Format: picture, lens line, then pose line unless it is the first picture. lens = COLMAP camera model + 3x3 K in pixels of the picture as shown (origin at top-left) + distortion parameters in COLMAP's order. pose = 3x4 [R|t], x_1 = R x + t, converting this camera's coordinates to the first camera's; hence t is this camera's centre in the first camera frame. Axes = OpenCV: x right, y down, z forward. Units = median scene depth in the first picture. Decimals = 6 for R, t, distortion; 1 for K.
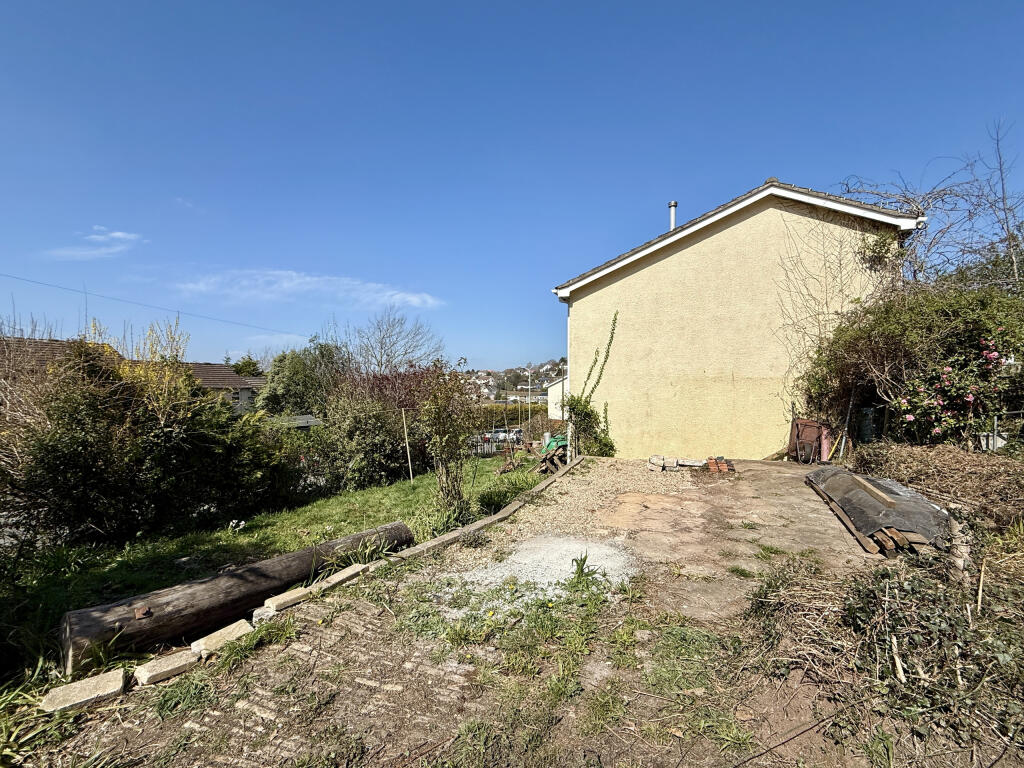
lens RADIAL K [[451.8, 0, 512.0], [0, 451.8, 384.0], [0, 0, 1]] dist [0.002283, 0.000052]
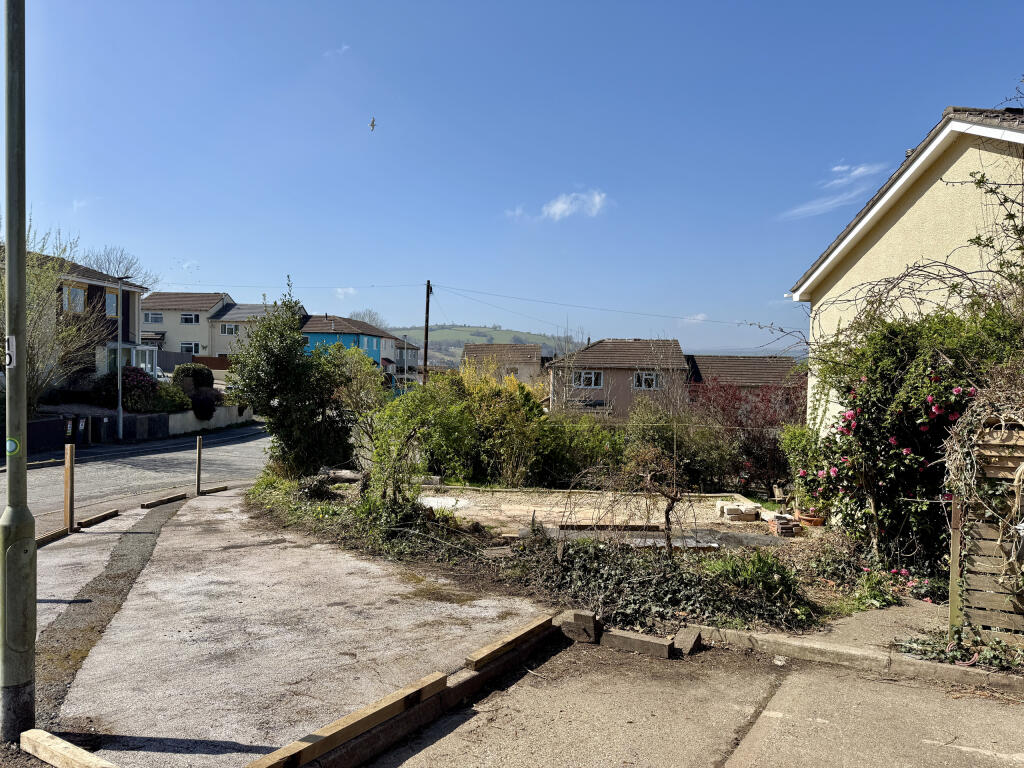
lens RADIAL K [[706.5, 0, 509.9], [0, 706.5, 386.3], [0, 0, 1]] dist [0.118691, -0.174243]
pose [[0.382597, 0.039867, -0.923055, 1.172175], [-0.018197, 0.999200, 0.035614, -0.086189], [0.923736, 0.003171, 0.383016, 0.054603]]
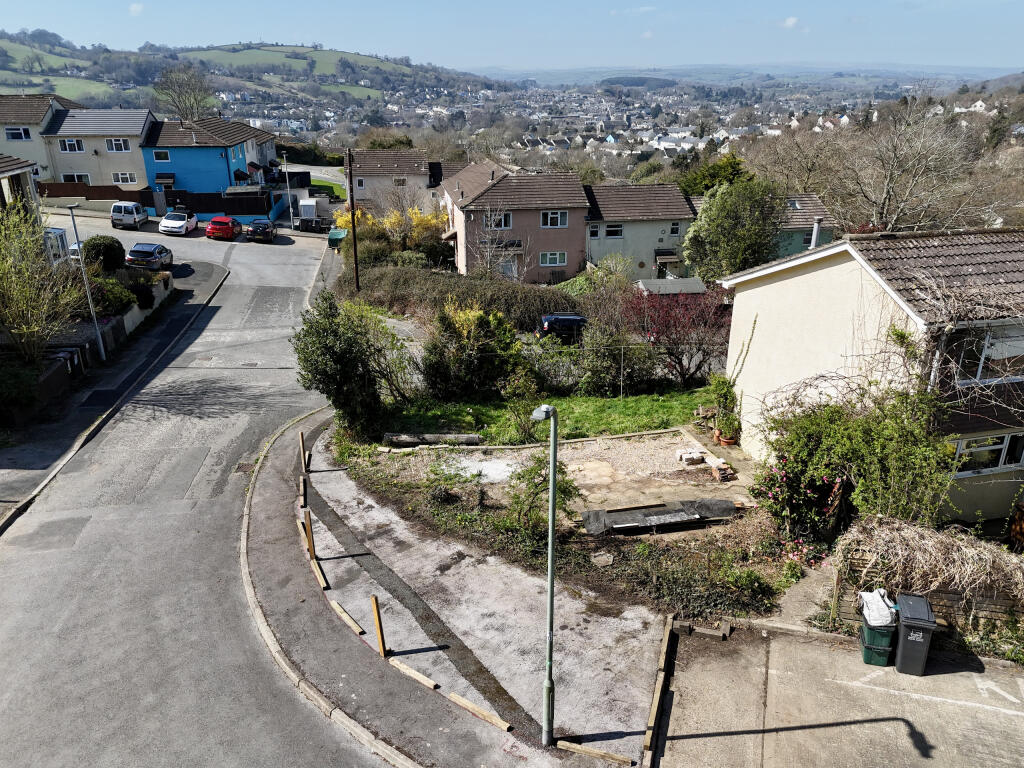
lens RADIAL K [[751.6, 0, 512.0], [0, 751.6, 384.0], [0, 0, 1]] dist [0.036196, -0.007006]
pose [[0.569239, 0.297692, -0.766385, 1.382672], [0.005420, 0.930768, 0.365569, -0.693997], [0.822154, -0.212250, 0.528217, -0.472526]]
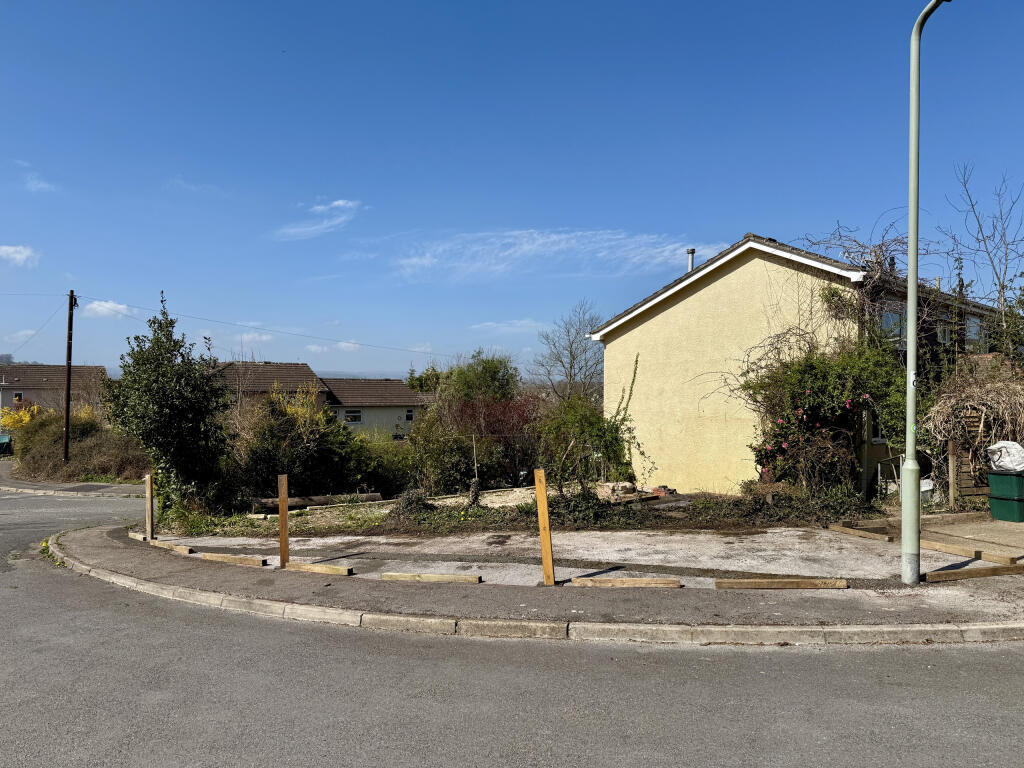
lens RADIAL K [[706.5, 0, 509.9], [0, 706.5, 386.3], [0, 0, 1]] dist [0.118691, -0.174243]
pose [[0.887730, 0.002039, -0.460361, 0.787009], [-0.004363, 0.999983, -0.003984, -0.076524], [0.460344, 0.005545, 0.887723, -0.707150]]
